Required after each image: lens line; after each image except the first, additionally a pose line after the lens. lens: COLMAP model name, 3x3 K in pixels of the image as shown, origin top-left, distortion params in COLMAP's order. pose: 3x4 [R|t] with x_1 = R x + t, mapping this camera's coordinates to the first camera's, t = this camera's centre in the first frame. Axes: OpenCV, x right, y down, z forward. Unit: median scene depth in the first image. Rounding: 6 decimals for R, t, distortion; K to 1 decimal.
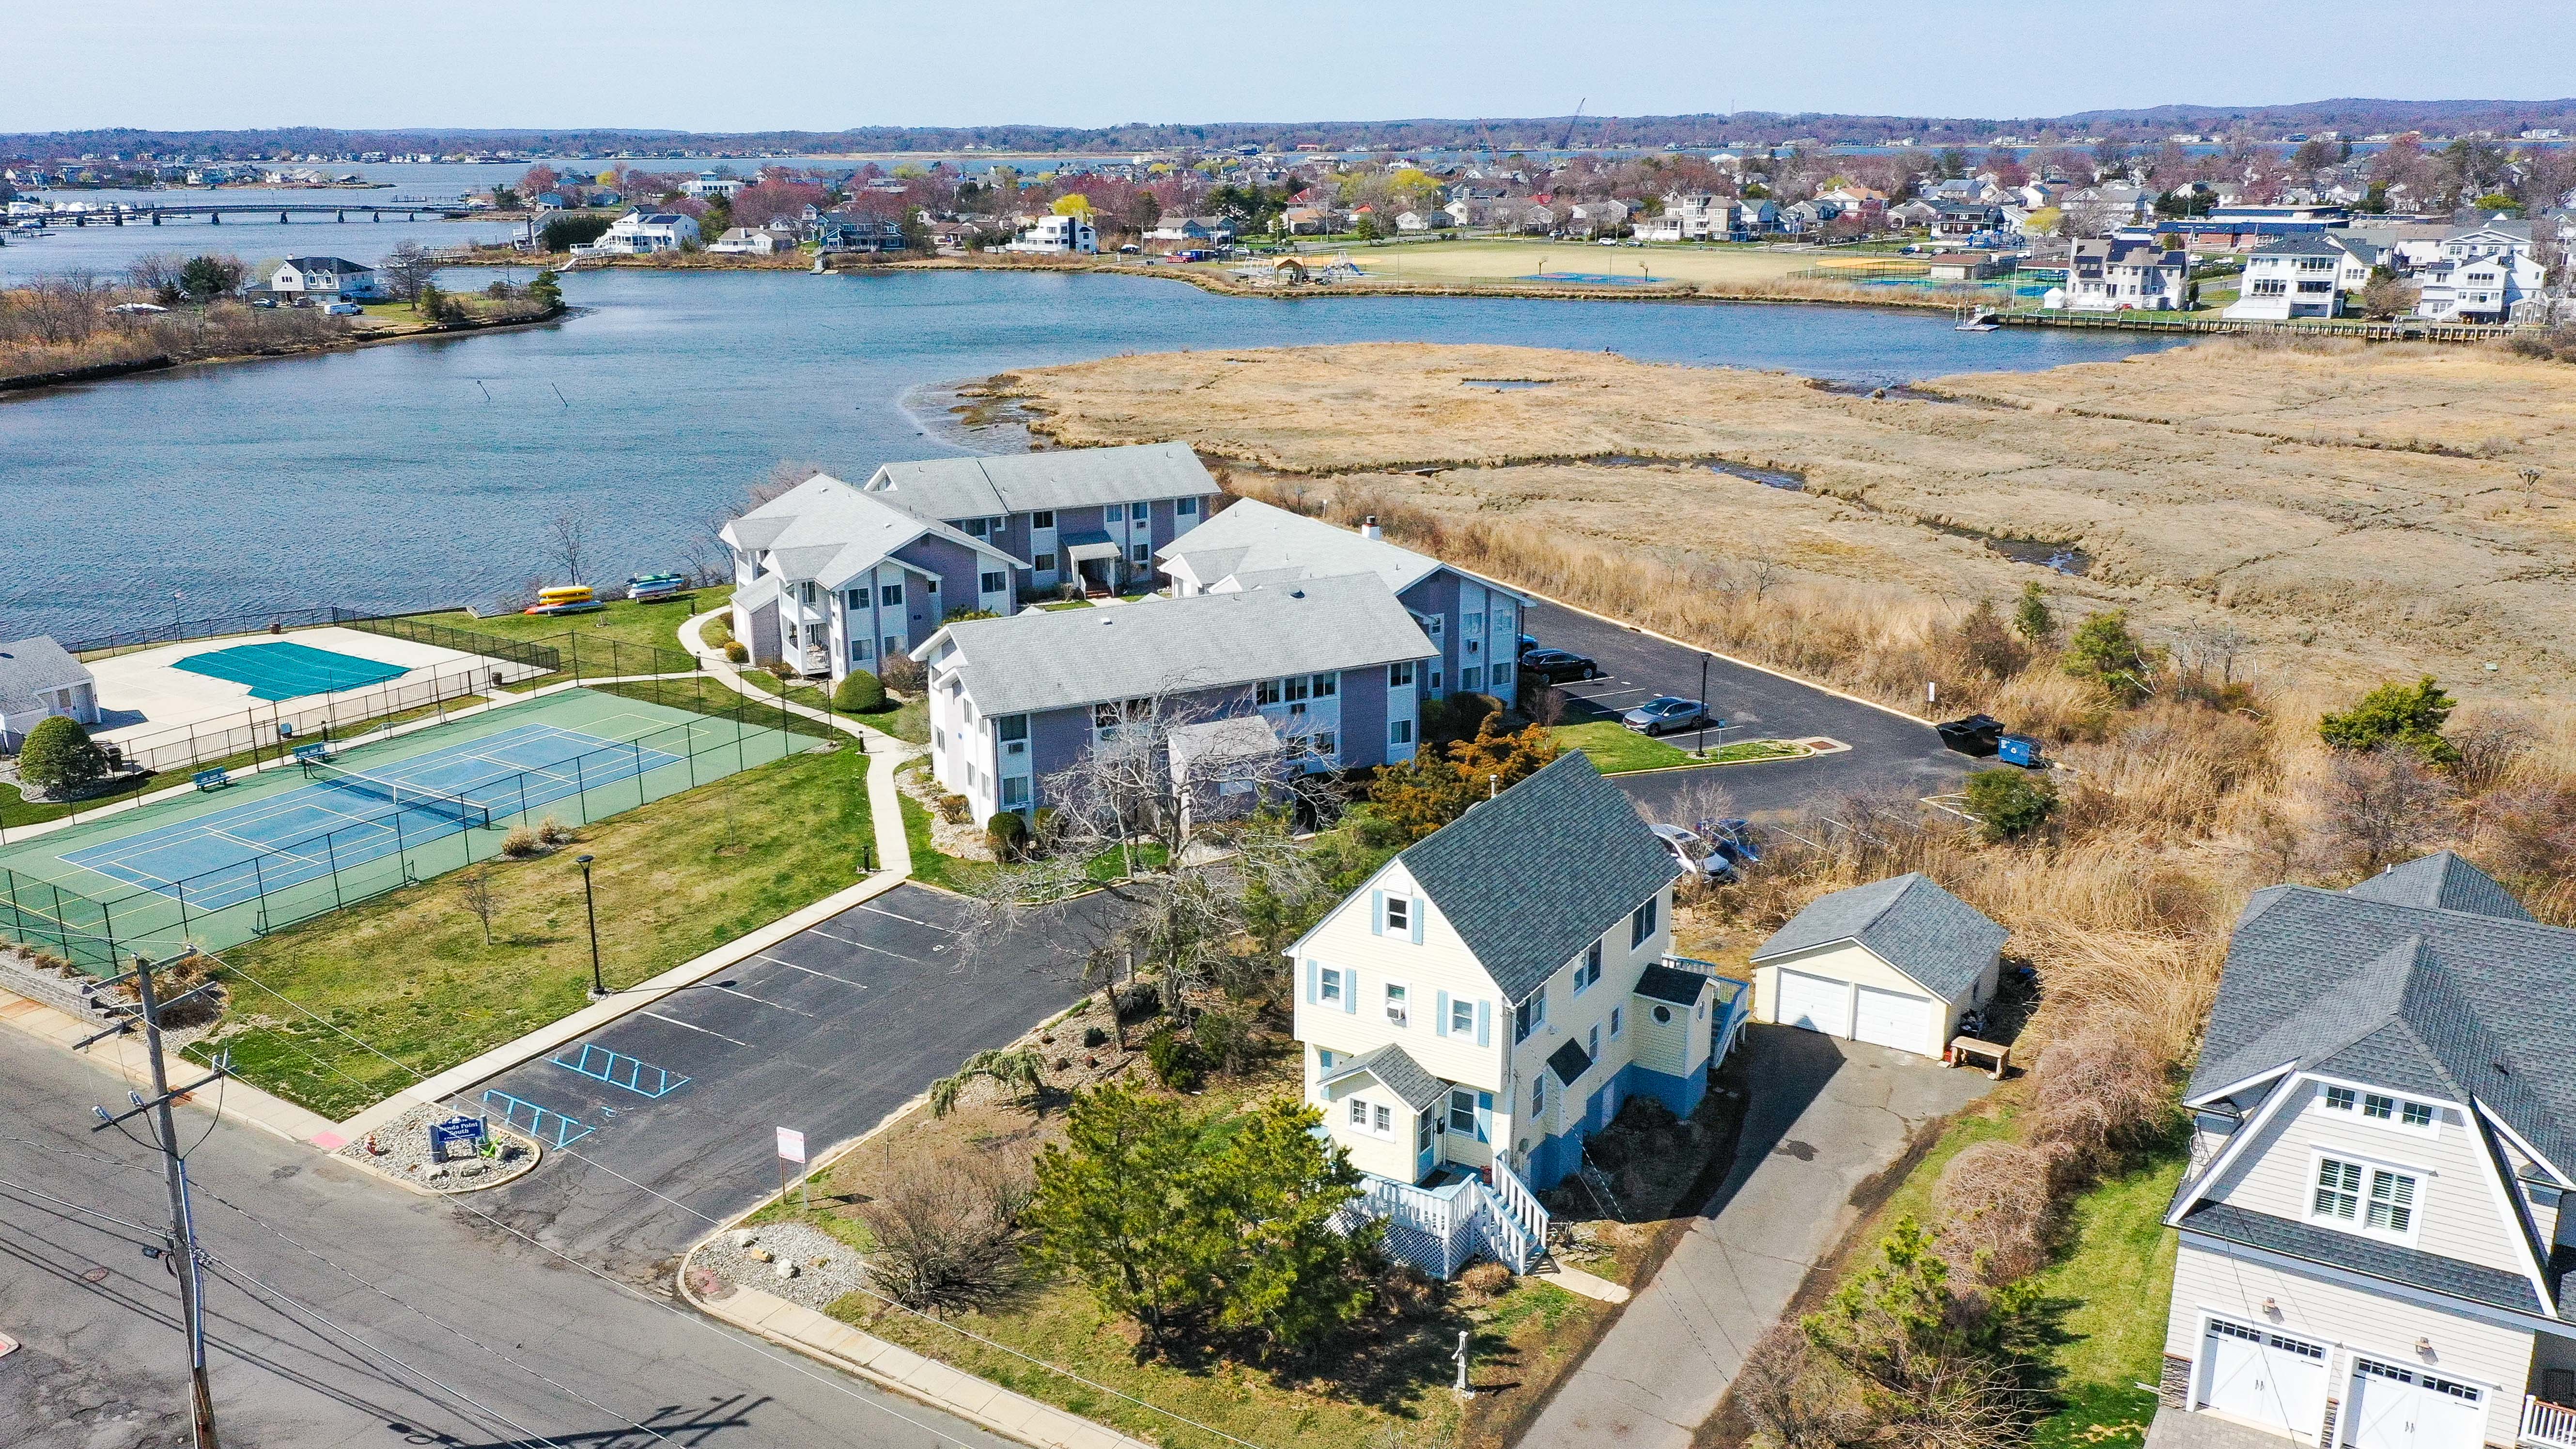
lens RADIAL K [[2068.9, 0, 1246.6], [0, 2068.9, 737.8], [0, 0, 1]] dist [-0.002691, 0.014886]
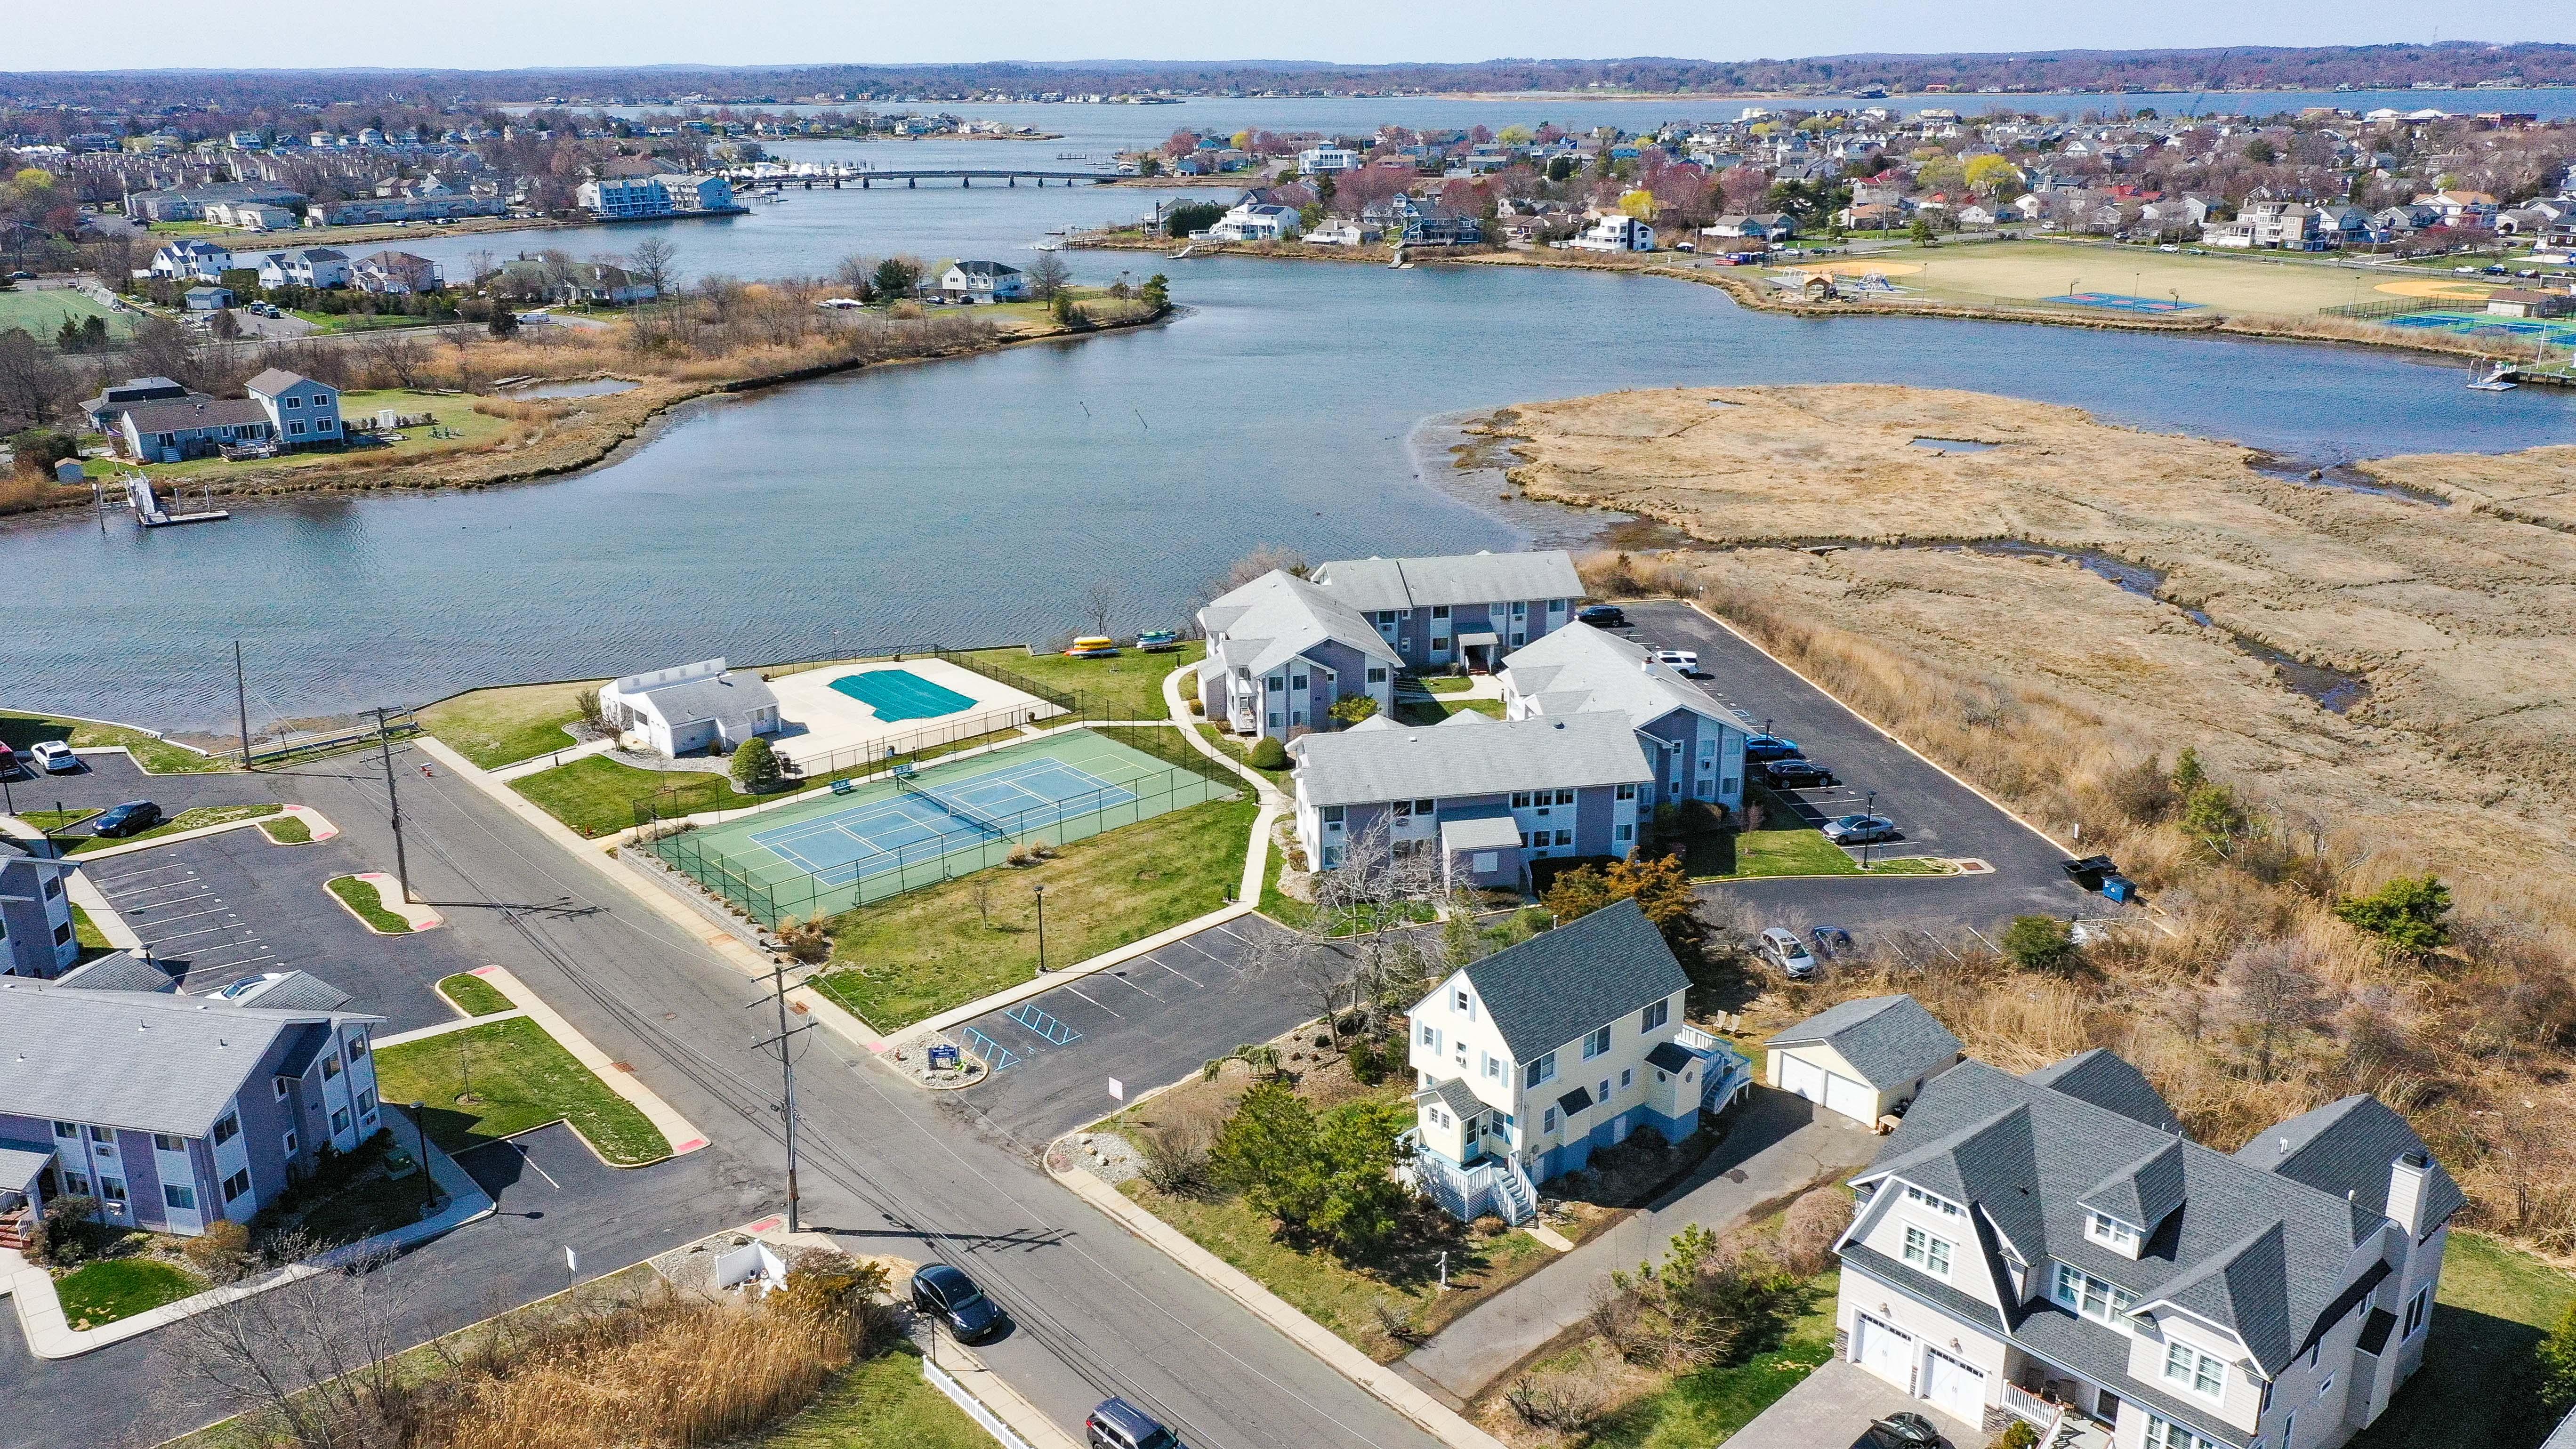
lens RADIAL K [[2009.8, 0, 1283.4], [0, 2009.8, 718.6], [0, 0, 1]] dist [-0.003078, 0.018389]
pose [[0.961564, 0.084340, -0.261307, 0.164460], [-0.075910, 0.996221, 0.042206, -0.096835], [0.263879, -0.020748, 0.964333, -0.287524]]
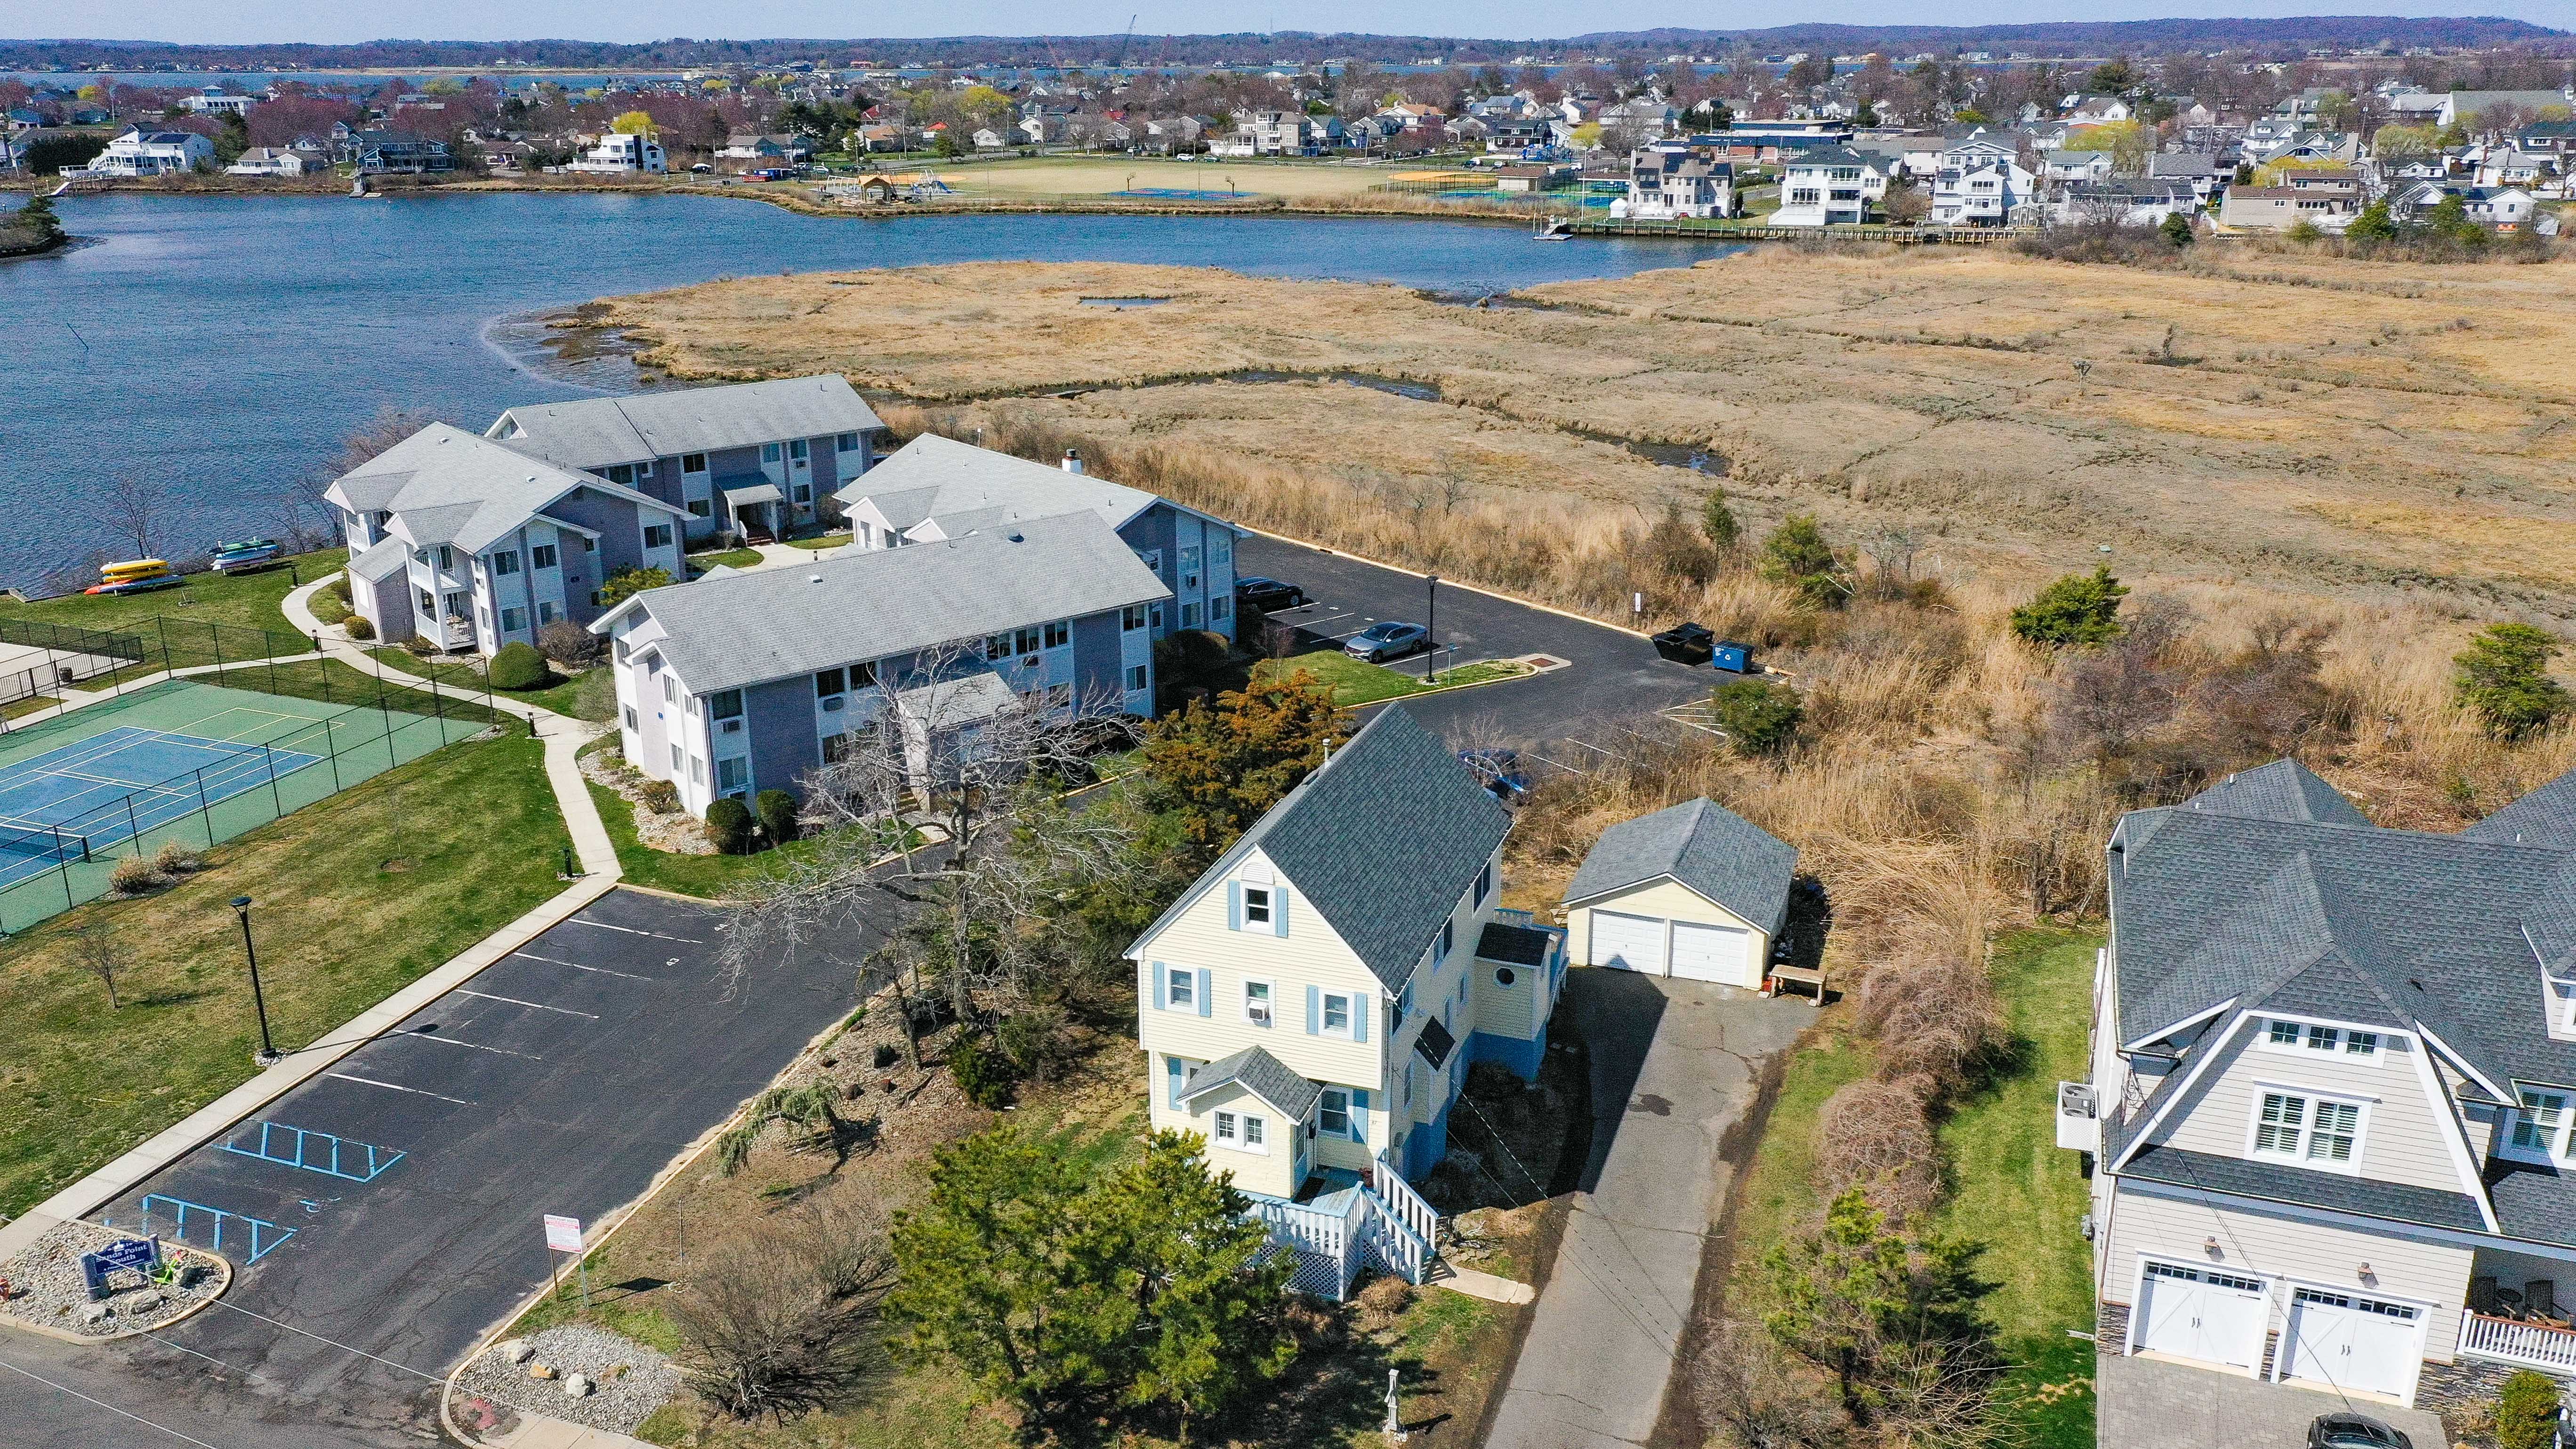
lens RADIAL K [[2009.8, 0, 1283.4], [0, 2009.8, 718.6], [0, 0, 1]] dist [-0.003078, 0.018389]
pose [[0.974258, -0.066859, 0.215296, -0.048748], [0.058970, 0.997339, 0.042866, -0.016429], [-0.217589, -0.029067, 0.975608, 0.069625]]
